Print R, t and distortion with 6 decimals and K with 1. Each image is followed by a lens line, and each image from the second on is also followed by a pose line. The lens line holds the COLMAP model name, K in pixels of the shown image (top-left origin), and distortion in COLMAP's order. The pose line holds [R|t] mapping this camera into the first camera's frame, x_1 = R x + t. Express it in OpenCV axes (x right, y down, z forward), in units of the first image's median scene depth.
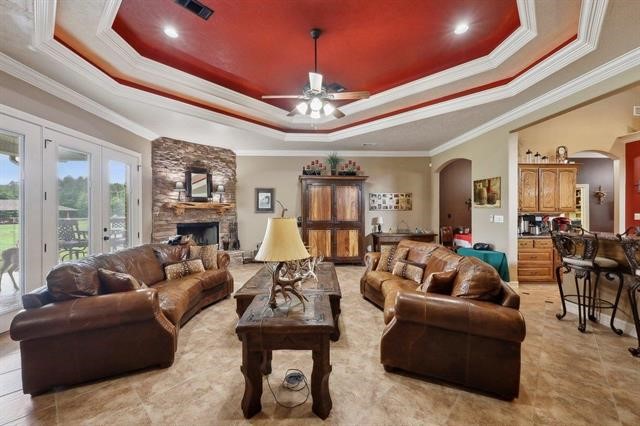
lens RADIAL K [[264.7, 0, 320.8], [0, 264.7, 206.3], [0, 0, 1]] dist [0.000048, -0.000008]
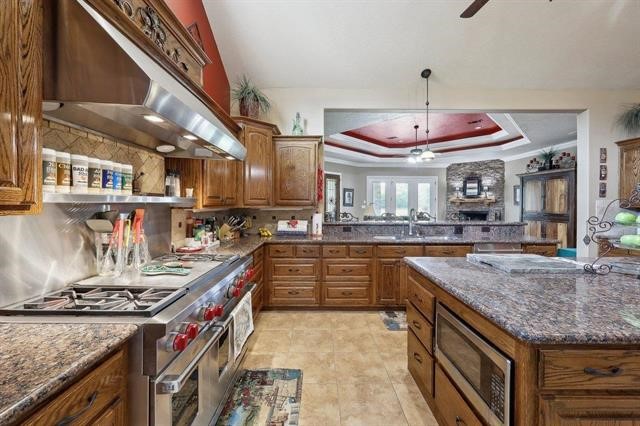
lens RADIAL K [[264.7, 0, 320.8], [0, 264.7, 206.3], [0, 0, 1]] dist [0.000048, -0.000008]
pose [[-0.045704, 0.010182, -0.998903, 1.155765], [0.022989, 0.999694, 0.009138, -0.002896], [0.998690, -0.022546, -0.045924, 0.145866]]
